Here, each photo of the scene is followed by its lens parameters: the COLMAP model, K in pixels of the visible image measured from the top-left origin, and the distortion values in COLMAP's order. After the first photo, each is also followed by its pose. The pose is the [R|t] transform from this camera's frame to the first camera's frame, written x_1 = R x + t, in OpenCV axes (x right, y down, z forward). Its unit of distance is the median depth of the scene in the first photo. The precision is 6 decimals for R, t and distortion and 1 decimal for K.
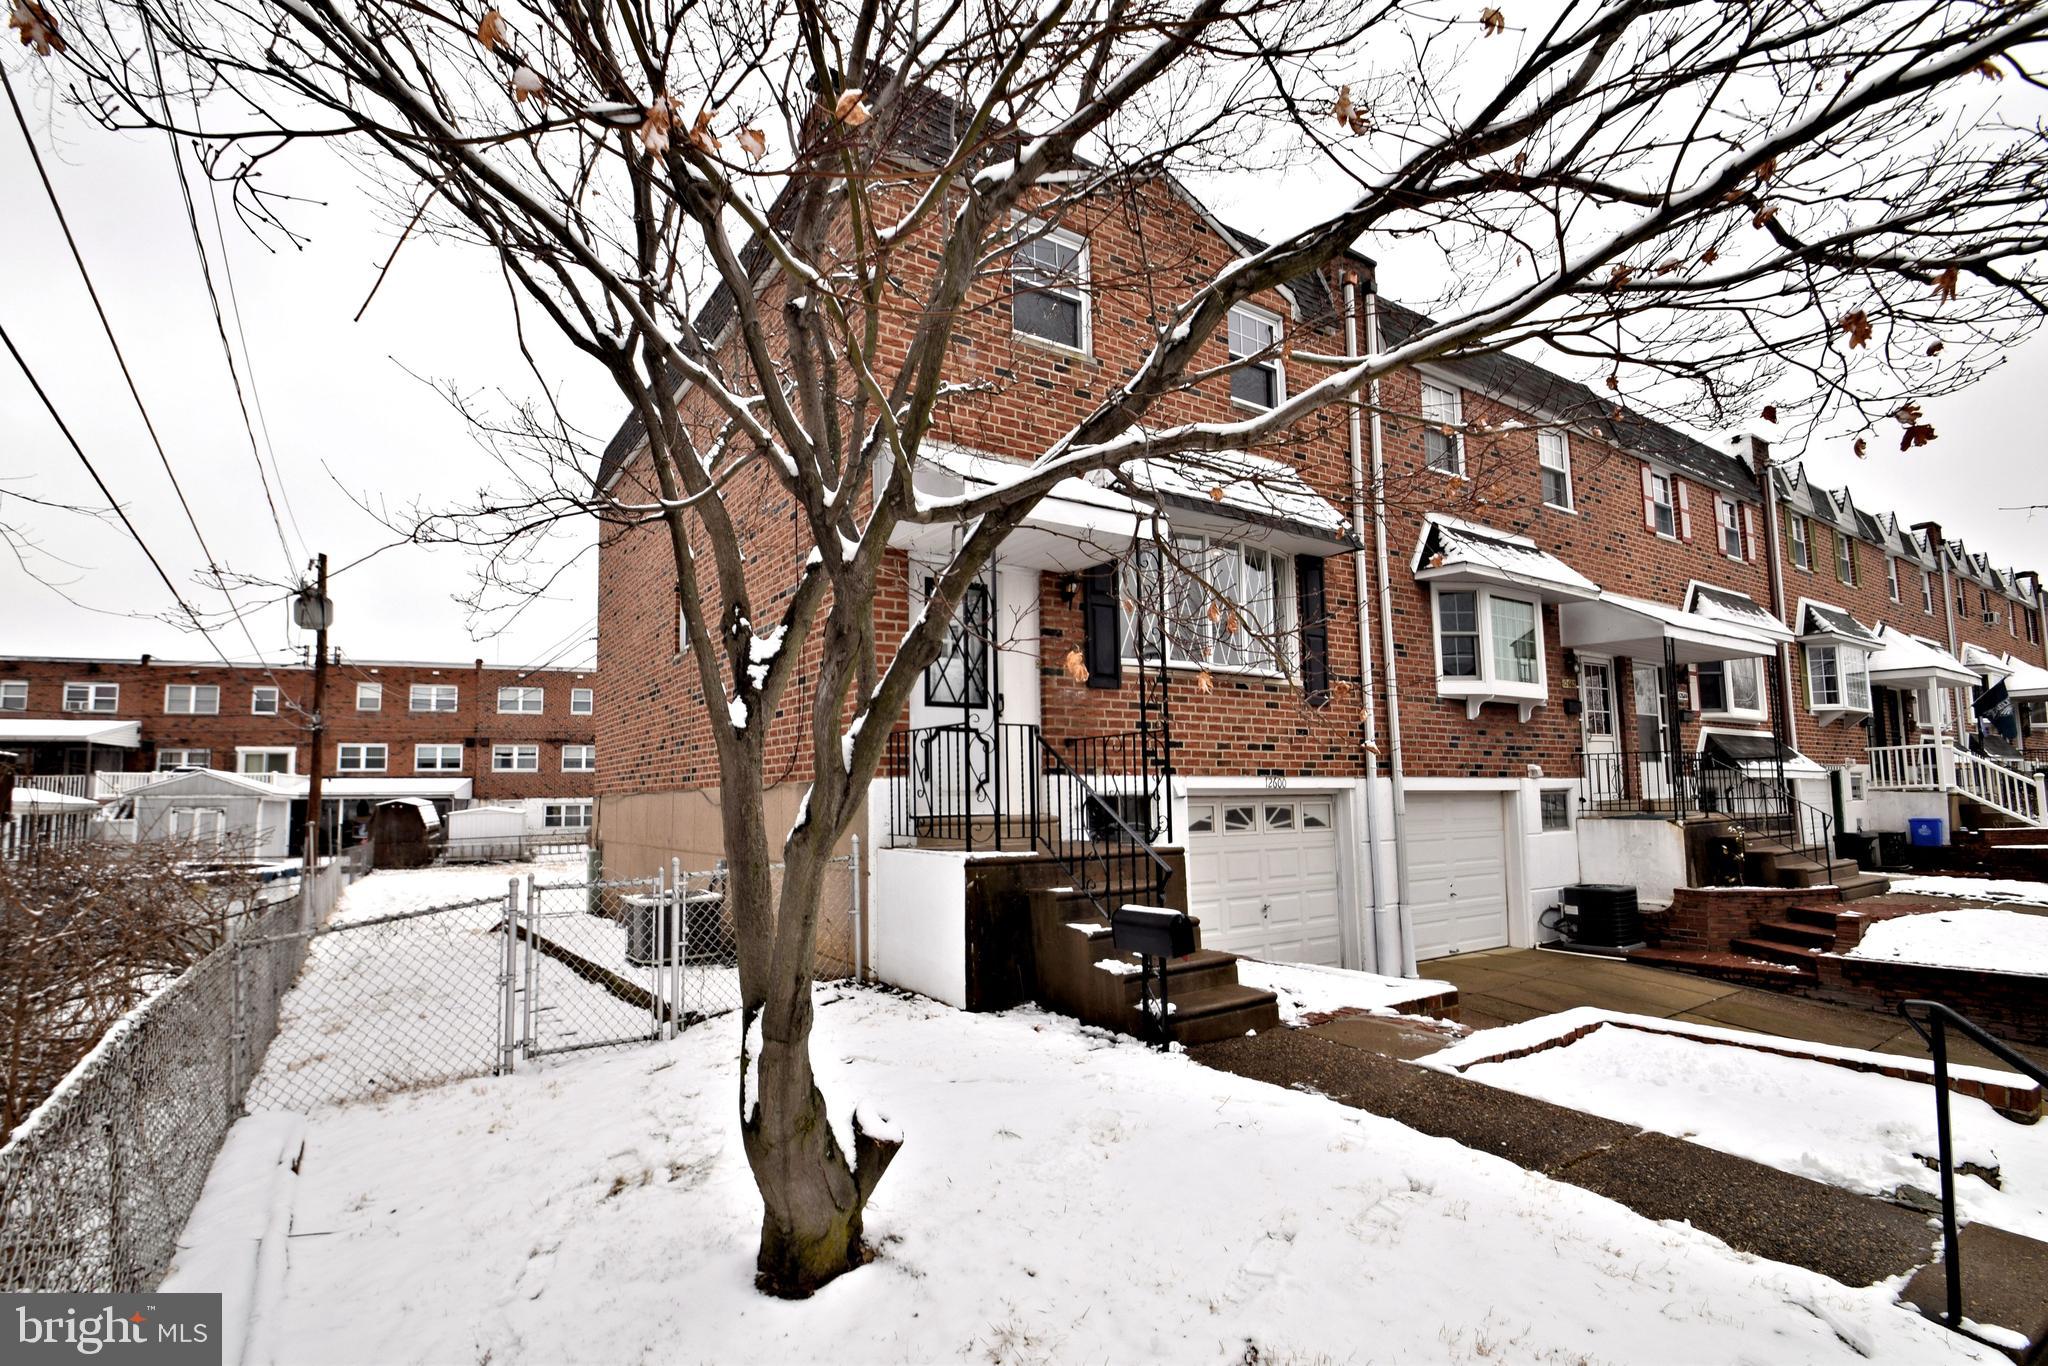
lens RADIAL K [[940.1, 0, 999.1], [0, 940.1, 719.1], [0, 0, 1]] dist [-0.008487, -0.000524]
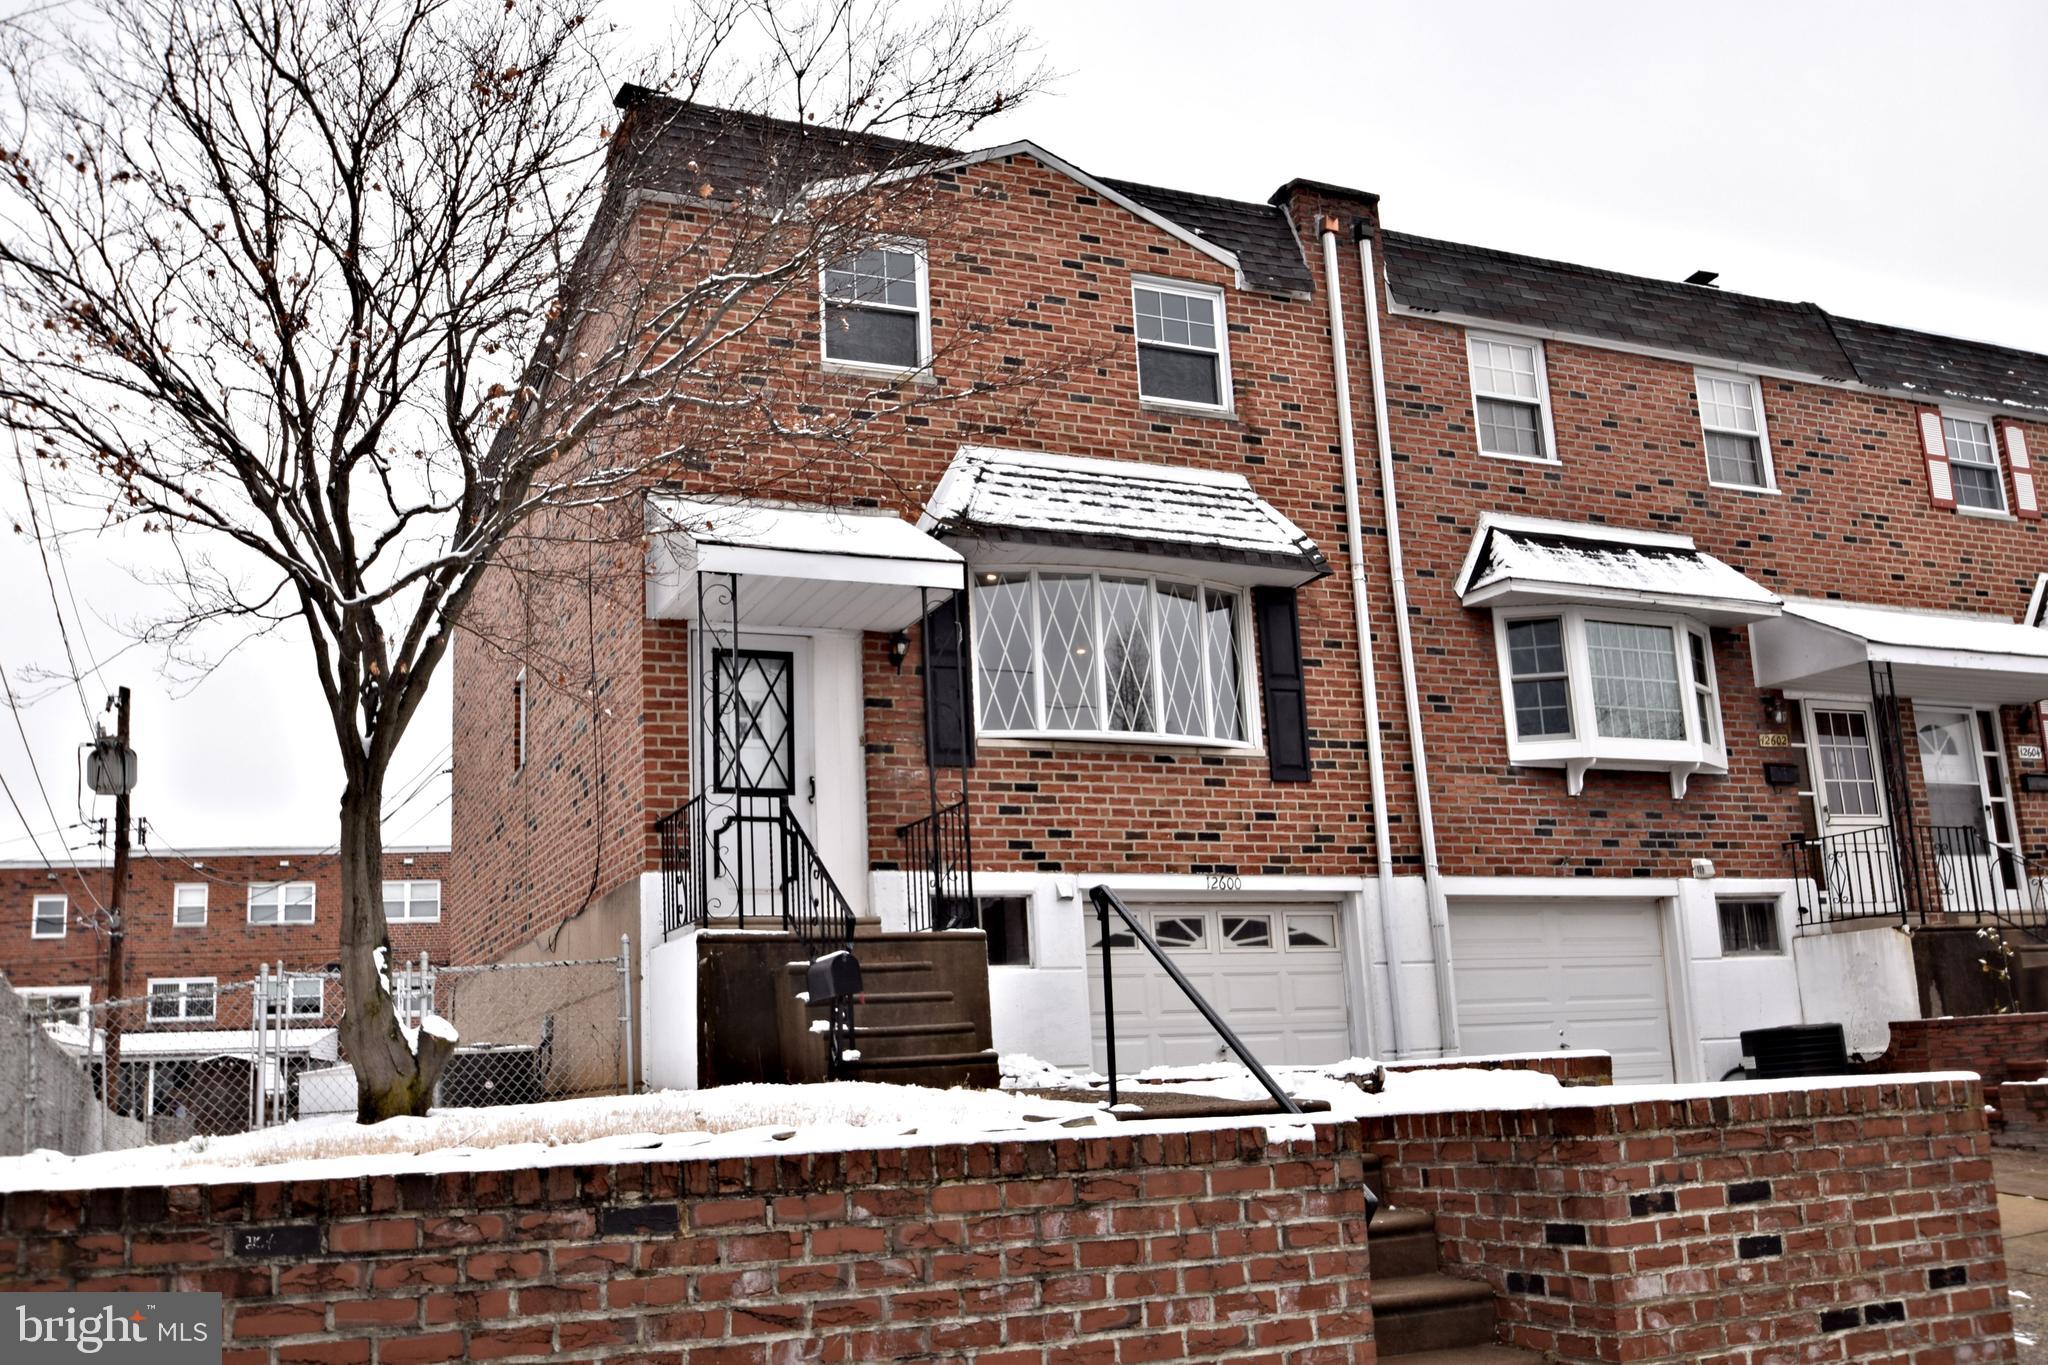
lens RADIAL K [[1760.7, 0, 991.4], [0, 1760.7, 729.2], [0, 0, 1]] dist [-0.080141, 0.045289]
pose [[0.984711, -0.065197, -0.161533, 0.241627], [0.046454, 0.992020, -0.117210, 0.071302], [0.167885, 0.107914, 0.979882, -0.309507]]
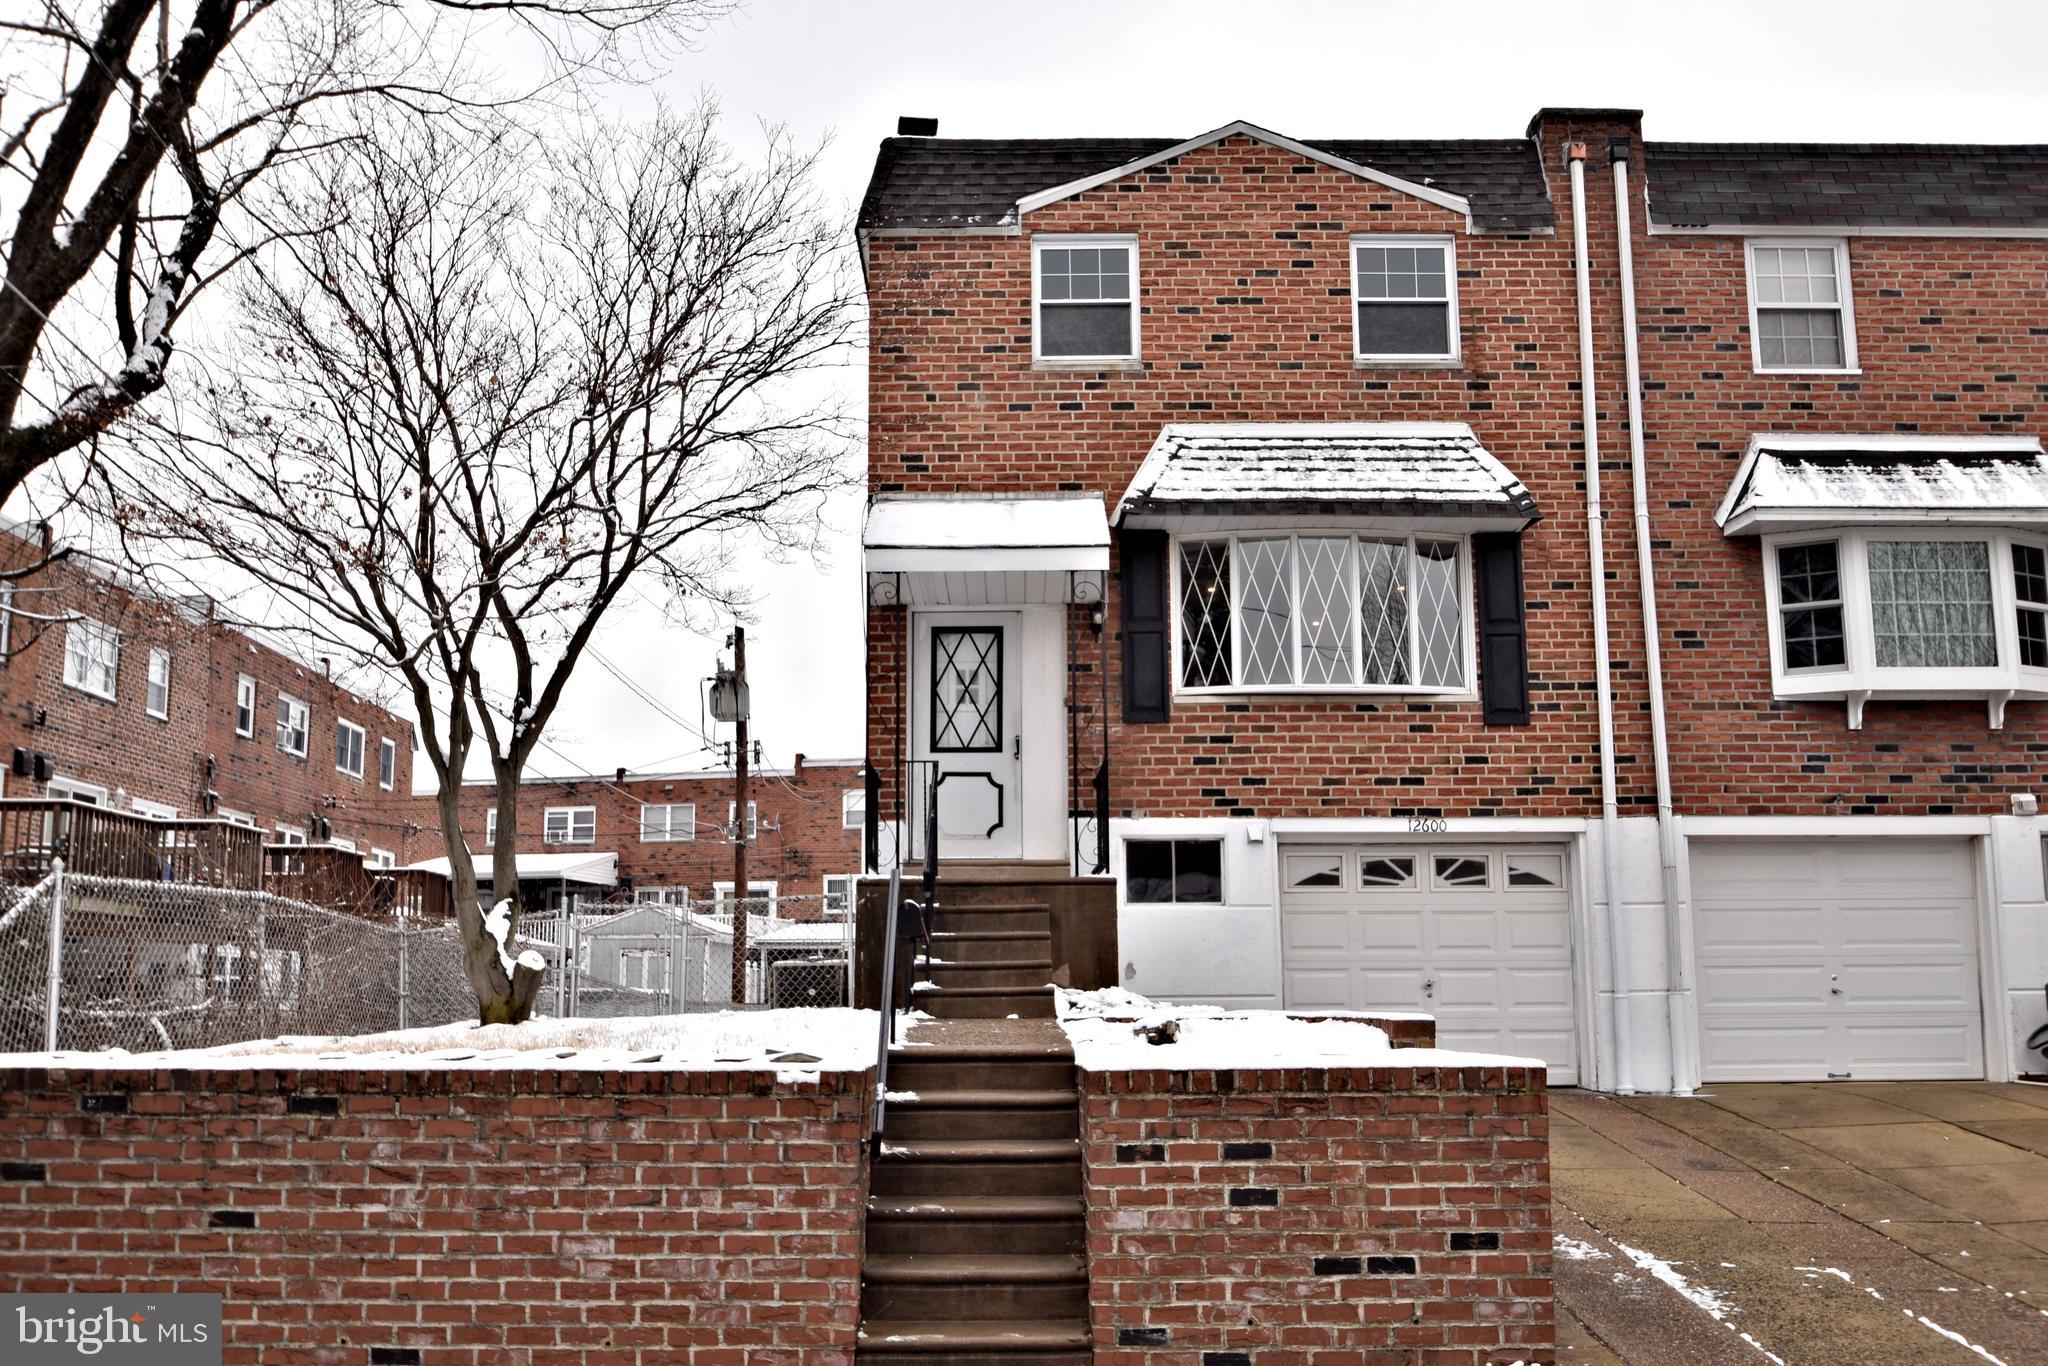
lens RADIAL K [[1803.8, 0, 1018.4], [0, 1803.8, 724.4], [0, 0, 1]] dist [-0.074368, 0.023644]
pose [[0.842376, -0.072203, -0.534032, 0.571328], [0.039269, 0.996573, -0.072797, 0.055471], [0.537458, 0.040352, 0.842325, -0.327653]]
